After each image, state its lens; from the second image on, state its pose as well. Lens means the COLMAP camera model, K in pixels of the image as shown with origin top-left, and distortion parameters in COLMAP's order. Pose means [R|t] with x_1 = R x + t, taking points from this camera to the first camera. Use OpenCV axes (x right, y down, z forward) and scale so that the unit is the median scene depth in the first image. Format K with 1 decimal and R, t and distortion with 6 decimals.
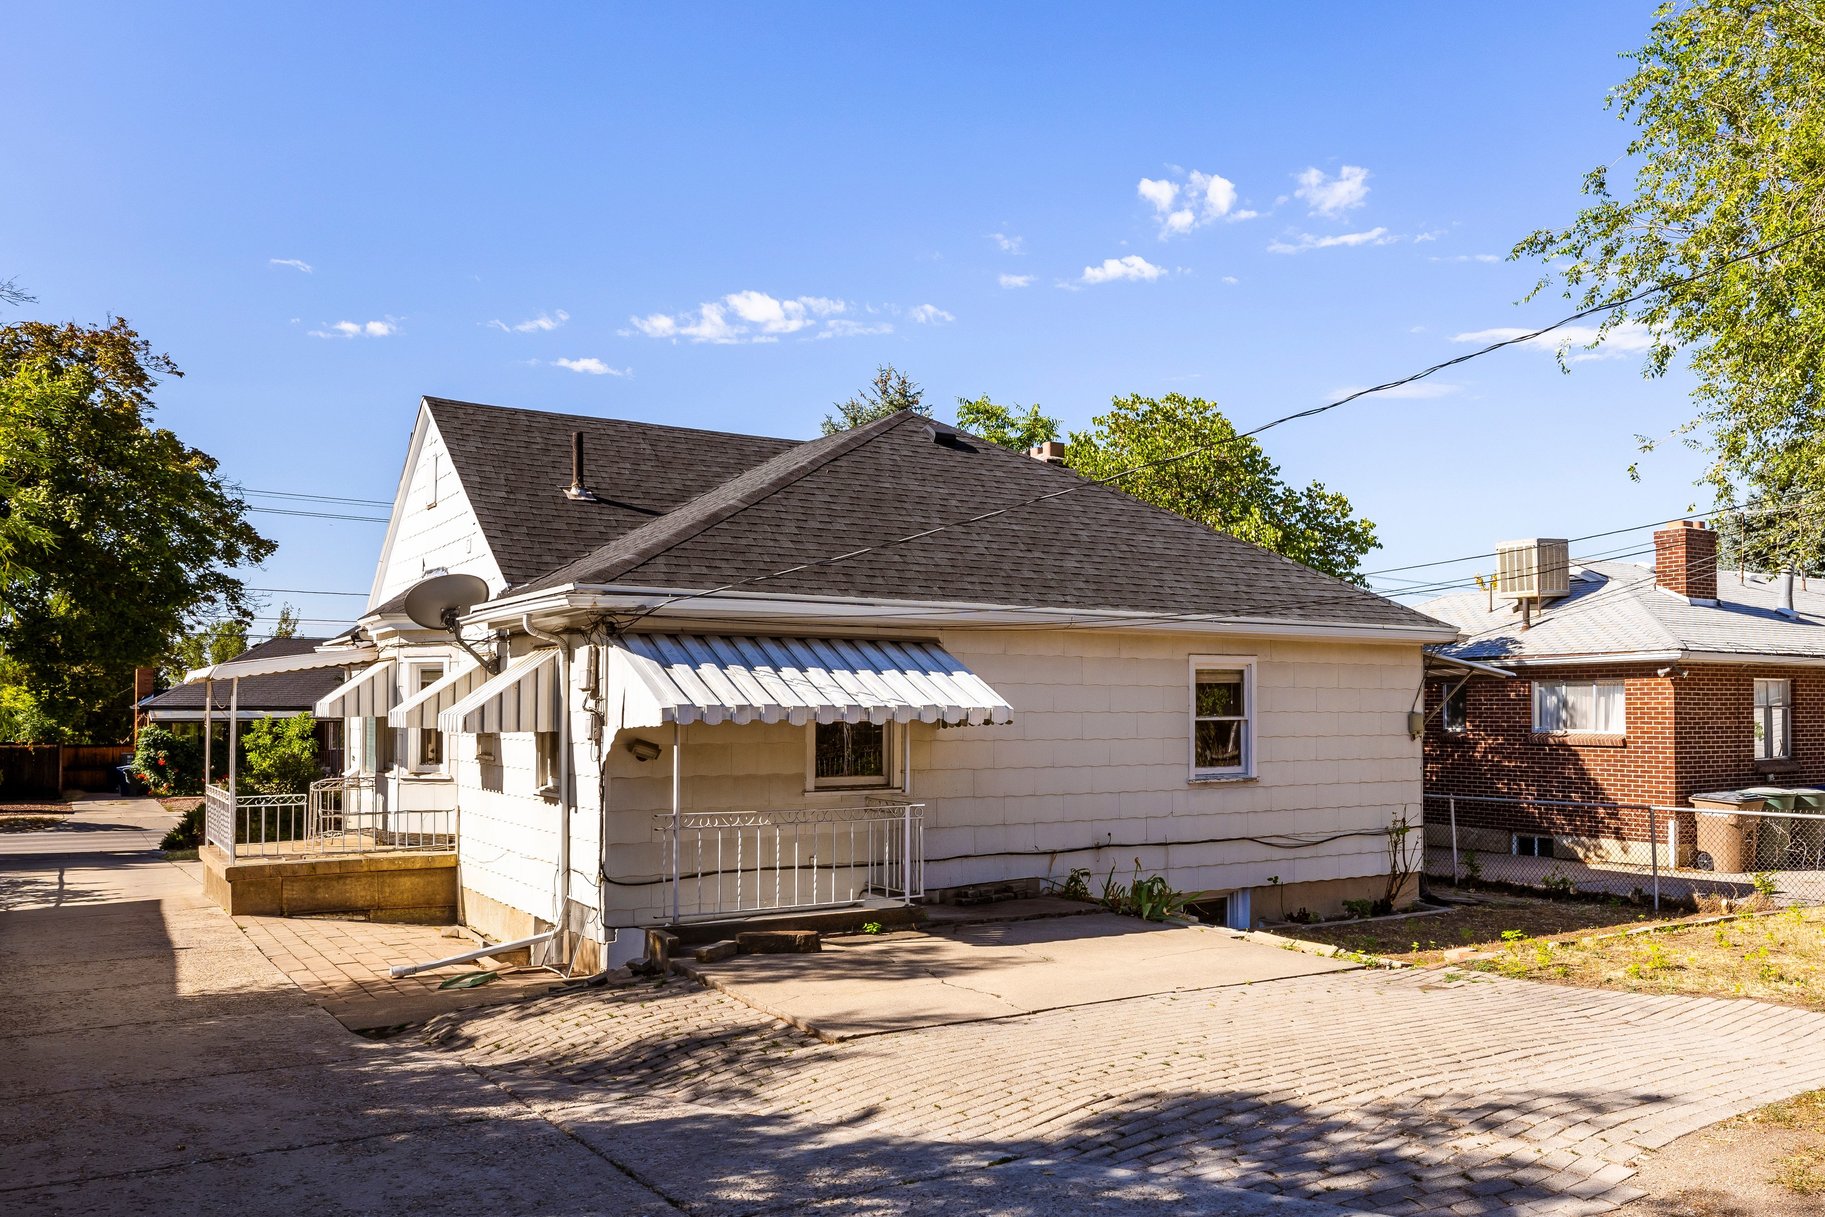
lens RADIAL K [[1433.8, 0, 945.4], [0, 1433.8, 665.8], [0, 0, 1]] dist [-0.009245, 0.005082]
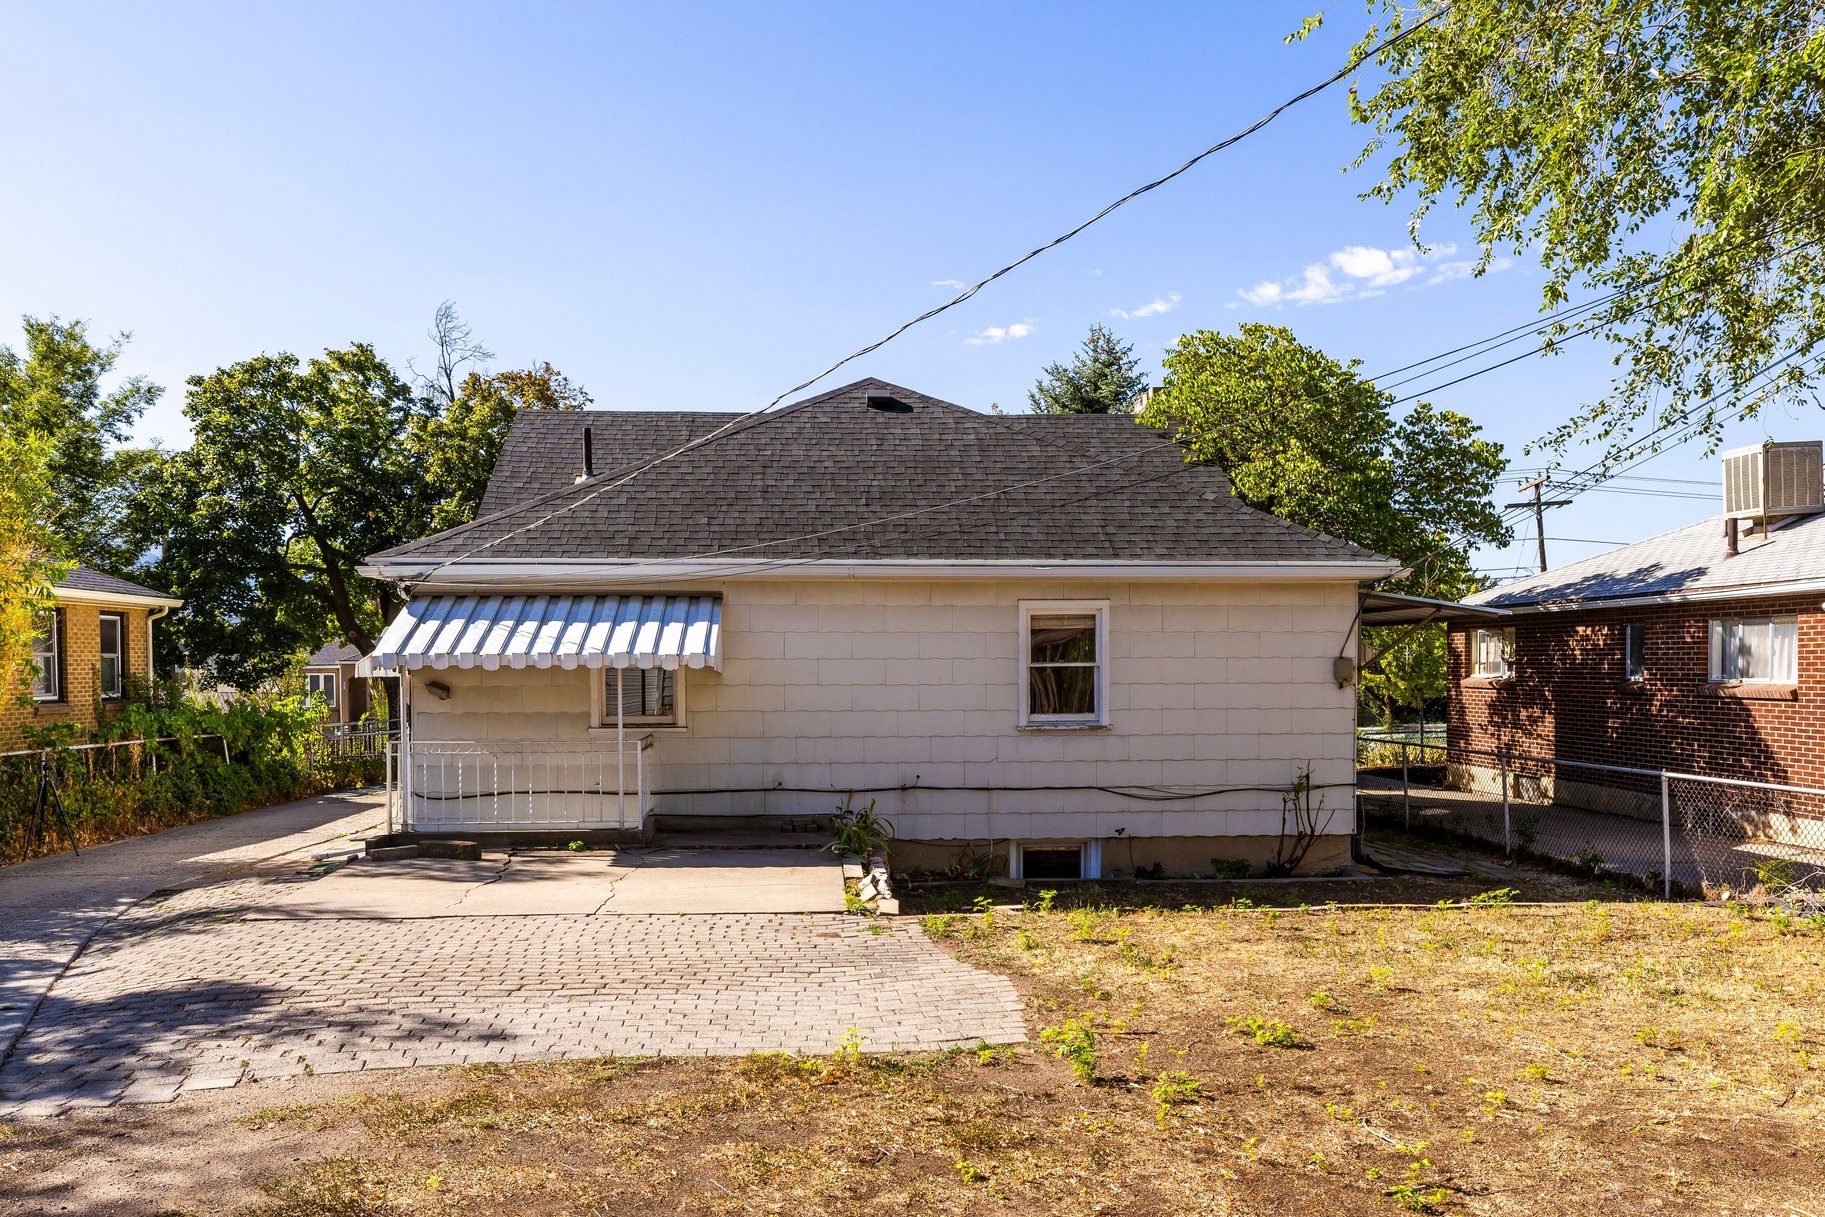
lens RADIAL K [[1341.6, 0, 909.0], [0, 1341.6, 691.4], [0, 0, 1]] dist [0.013286, 0.002703]
pose [[0.877056, 0.005259, -0.480360, 0.508840], [0.018613, 0.998817, 0.044921, 0.011115], [0.480028, -0.048339, 0.875920, 0.135261]]
